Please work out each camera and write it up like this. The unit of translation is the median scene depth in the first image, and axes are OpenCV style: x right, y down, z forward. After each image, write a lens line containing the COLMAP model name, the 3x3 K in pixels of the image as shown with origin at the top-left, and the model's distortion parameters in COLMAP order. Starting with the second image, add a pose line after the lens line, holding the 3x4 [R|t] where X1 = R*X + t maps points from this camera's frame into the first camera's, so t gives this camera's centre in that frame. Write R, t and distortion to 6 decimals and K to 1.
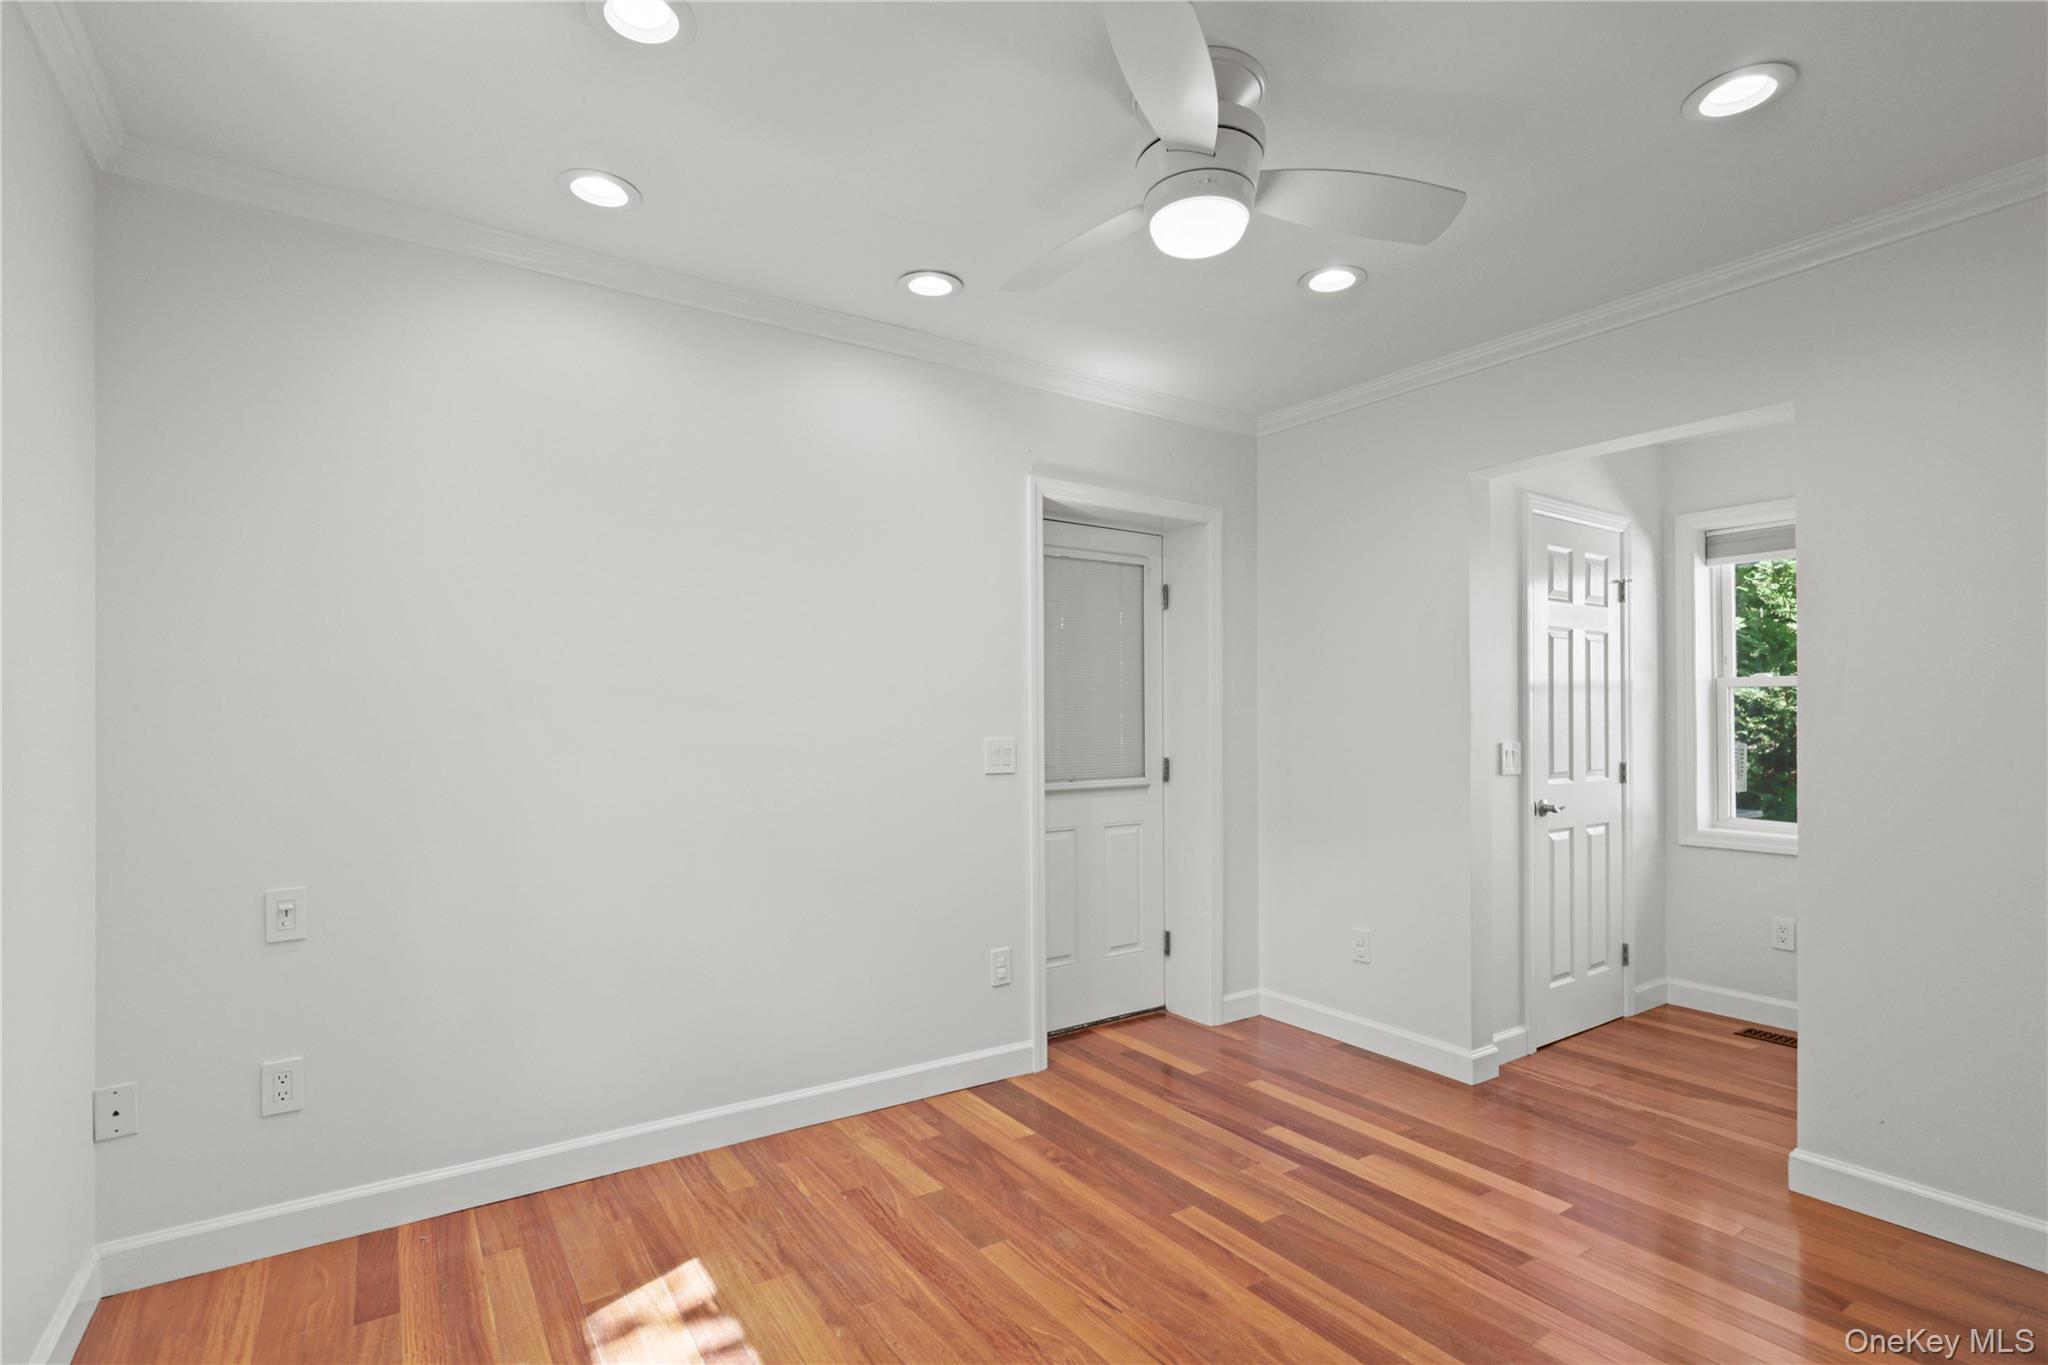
lens RADIAL K [[963.1, 0, 1022.9], [0, 963.1, 697.7], [0, 0, 1]] dist [-0.001238, 0.001056]
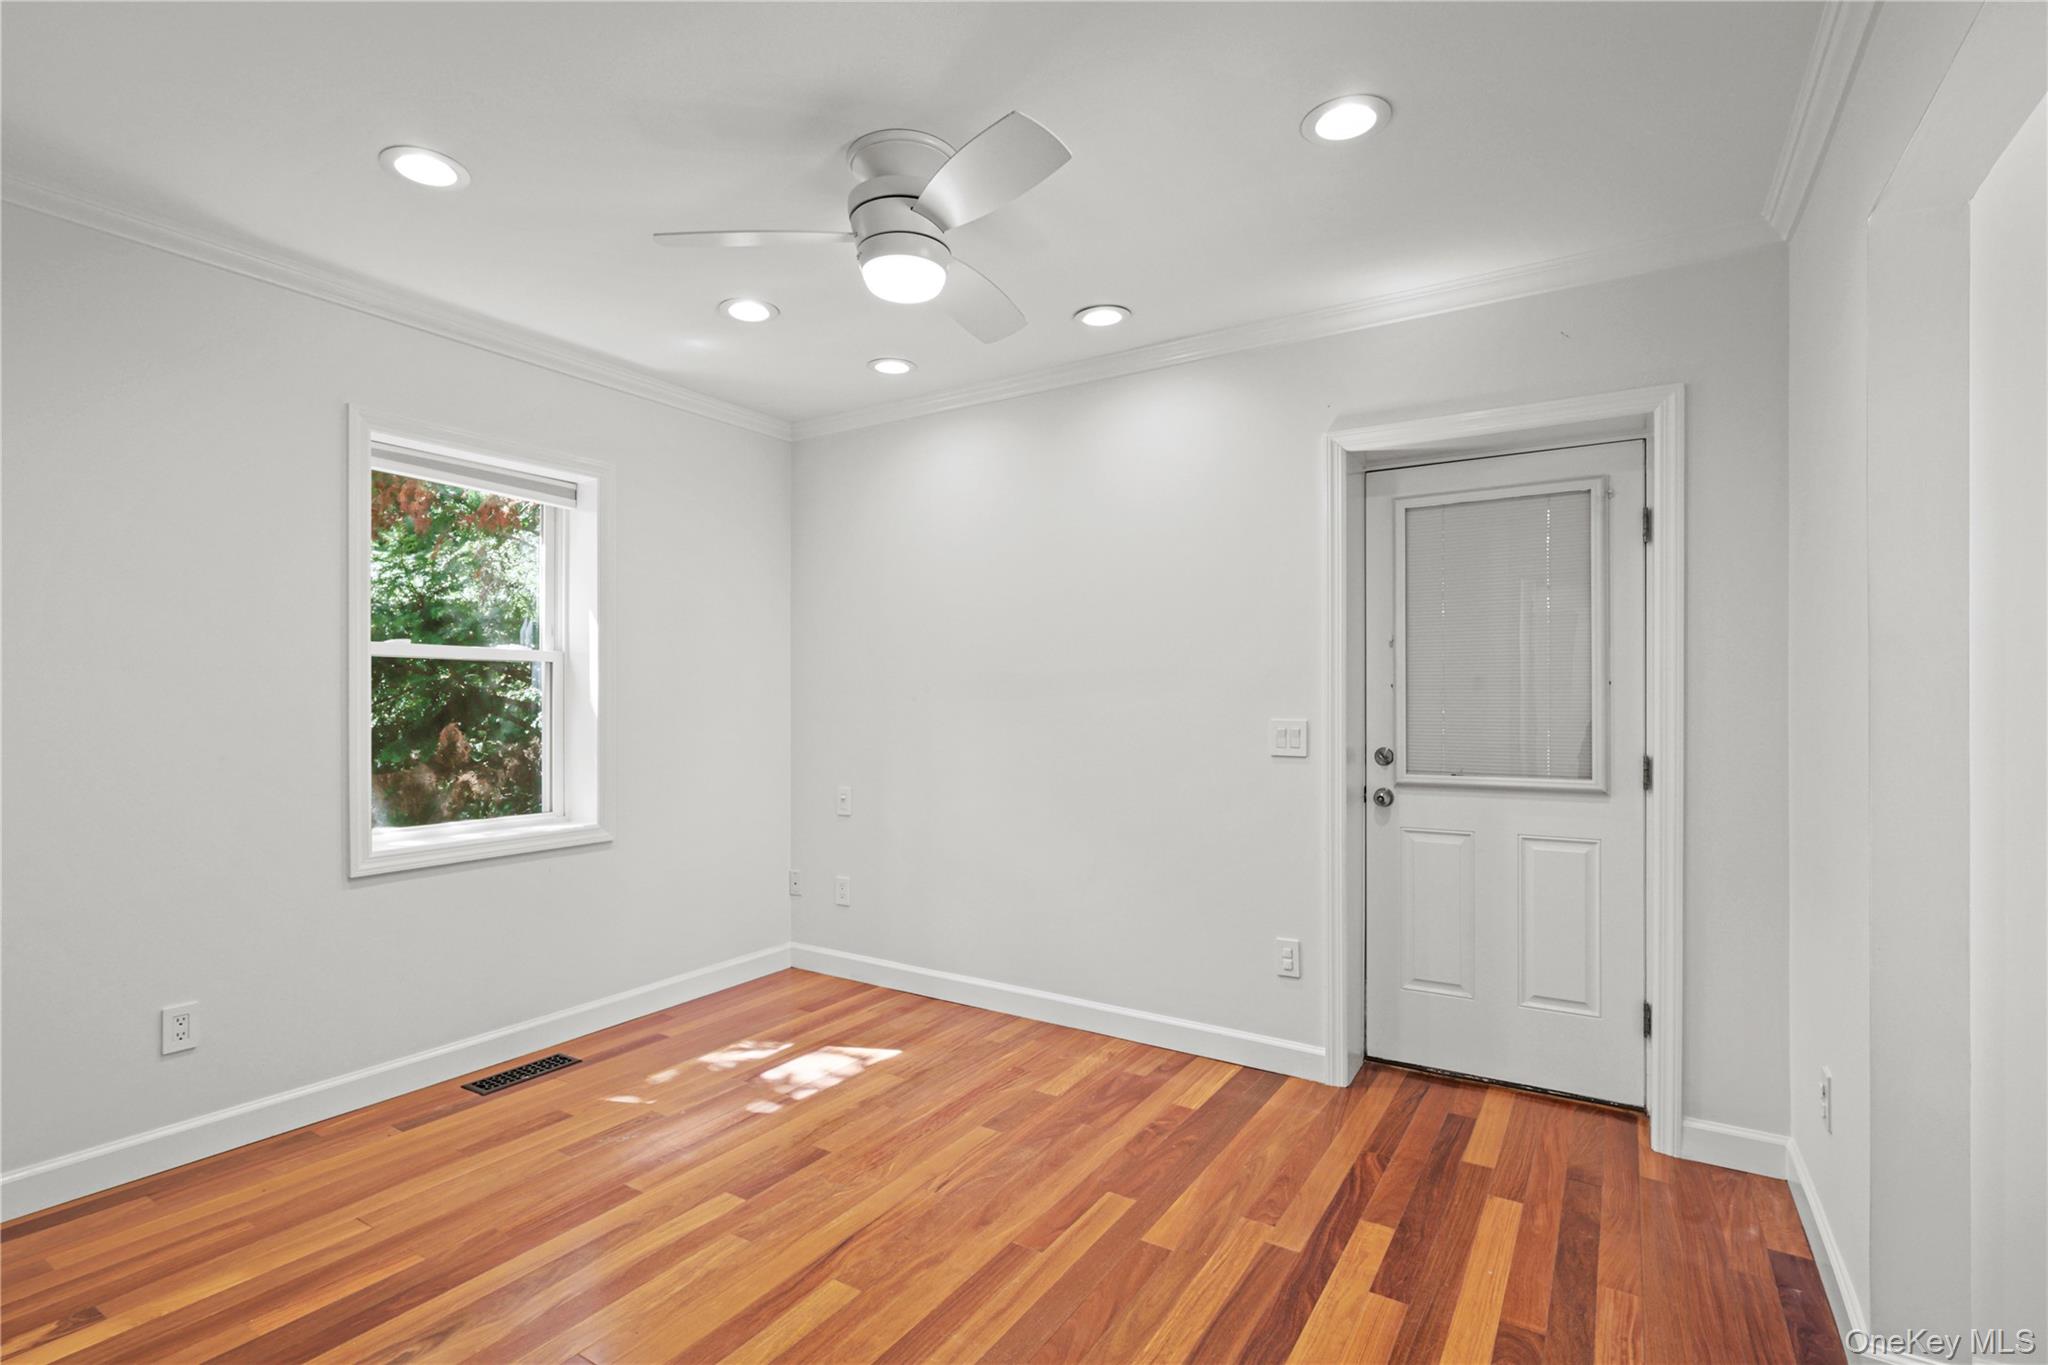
lens RADIAL K [[963.1, 0, 1020.5], [0, 963.1, 687.8], [0, 0, 1]] dist [-0.001238, 0.001056]
pose [[0.401176, -0.011634, -0.915927, 0.907975], [0.015865, 0.999858, -0.005752, 0.014900], [0.915864, -0.012224, 0.401303, 0.454613]]
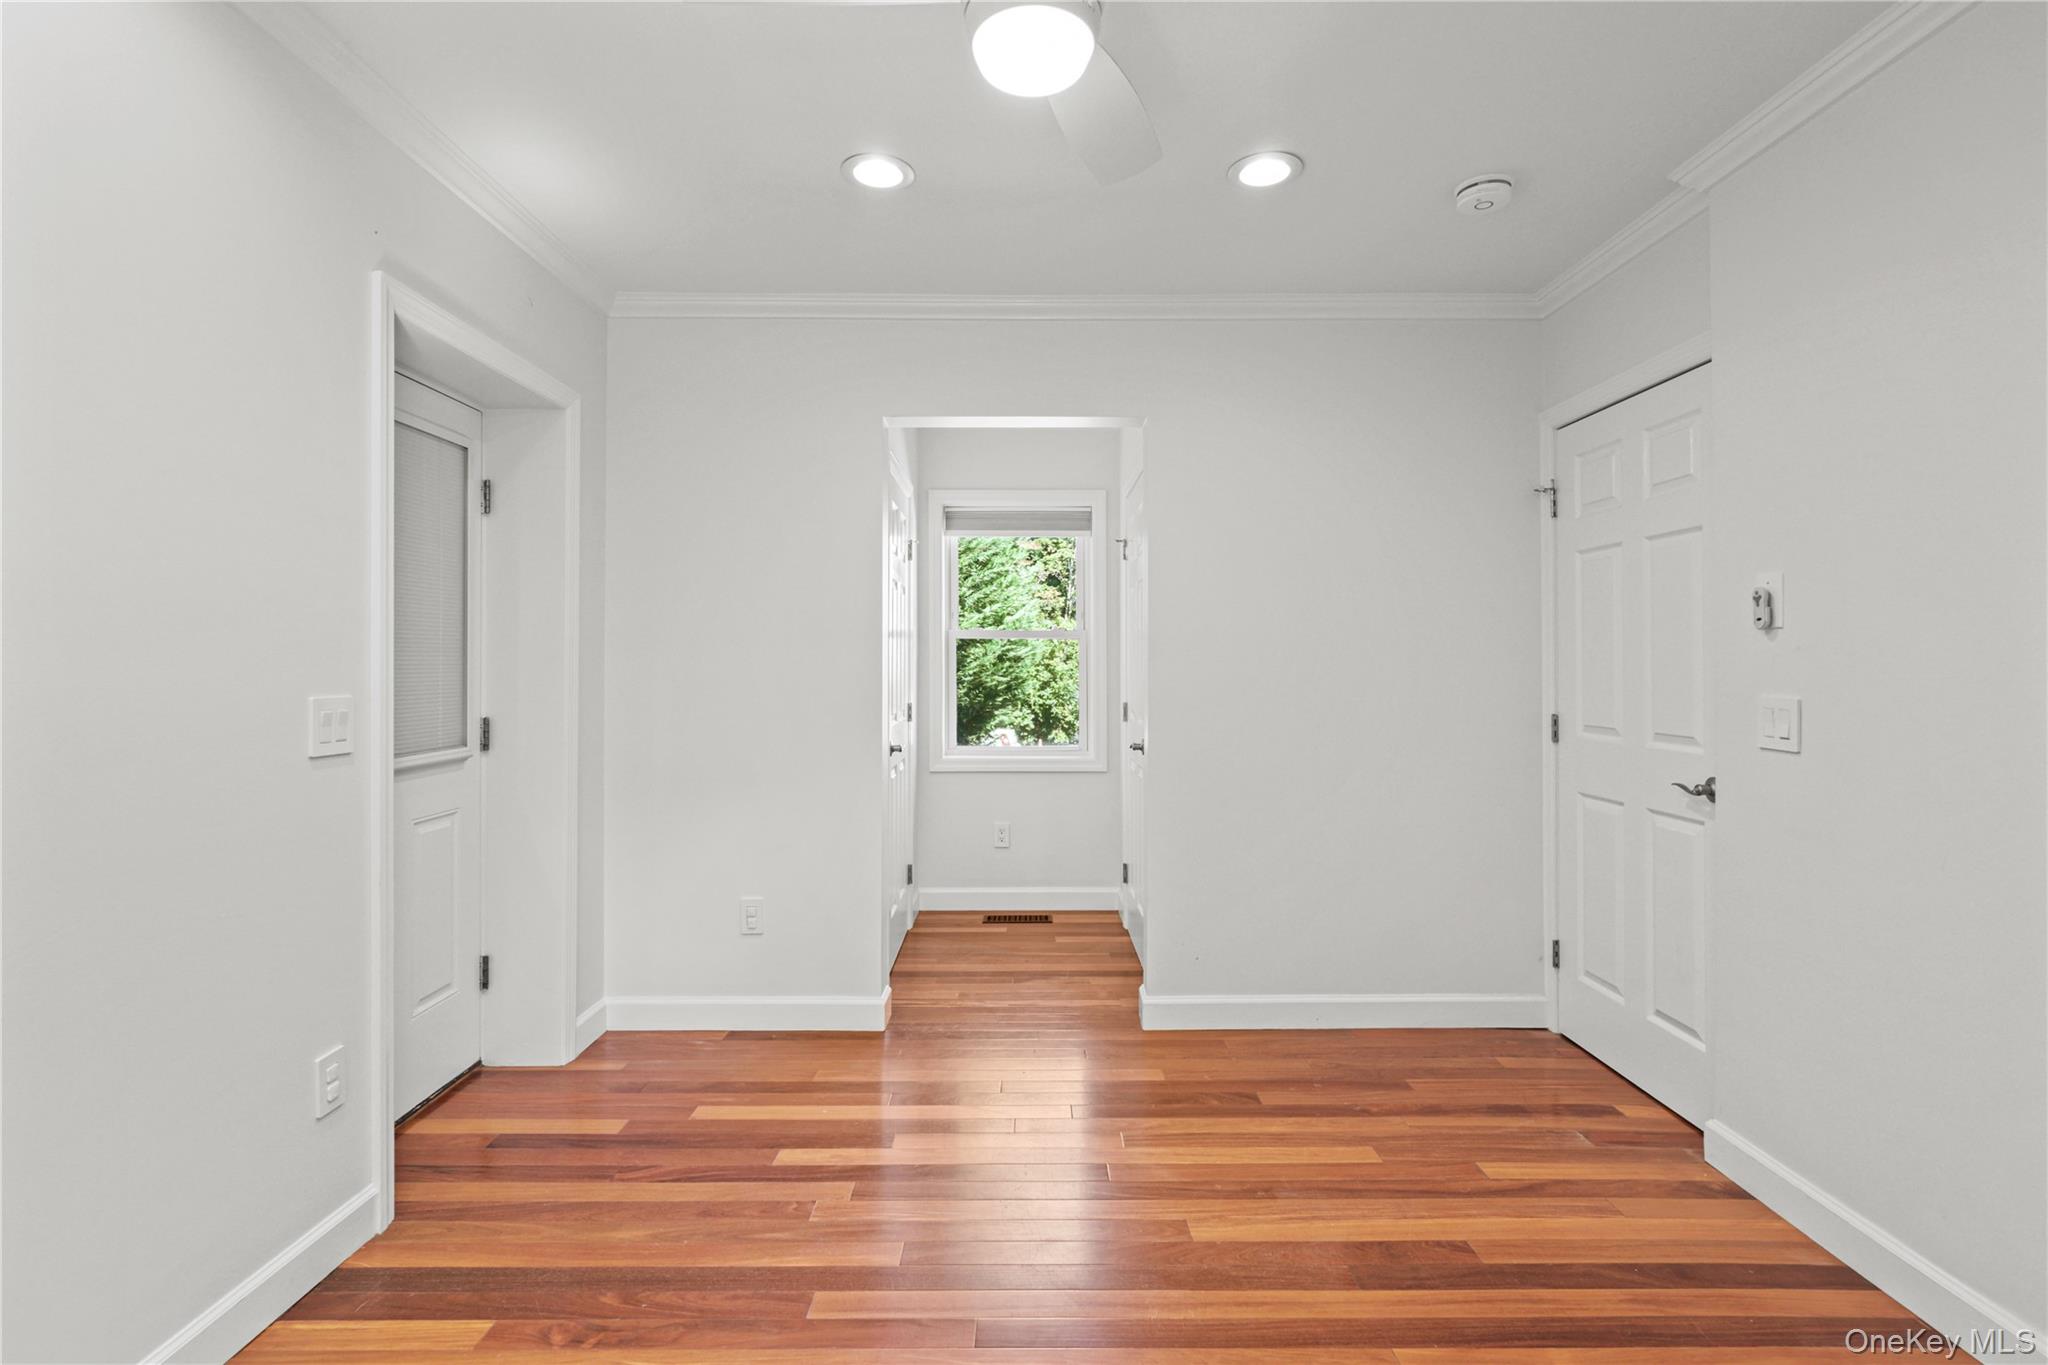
lens RADIAL K [[963.1, 0, 1016.4], [0, 963.1, 646.9], [0, 0, 1]] dist [-0.001238, 0.001056]
pose [[0.569293, 0.012961, 0.822032, -0.331519], [-0.015038, 0.999873, -0.005351, 0.009906], [-0.821997, -0.009316, 0.569415, 0.383298]]
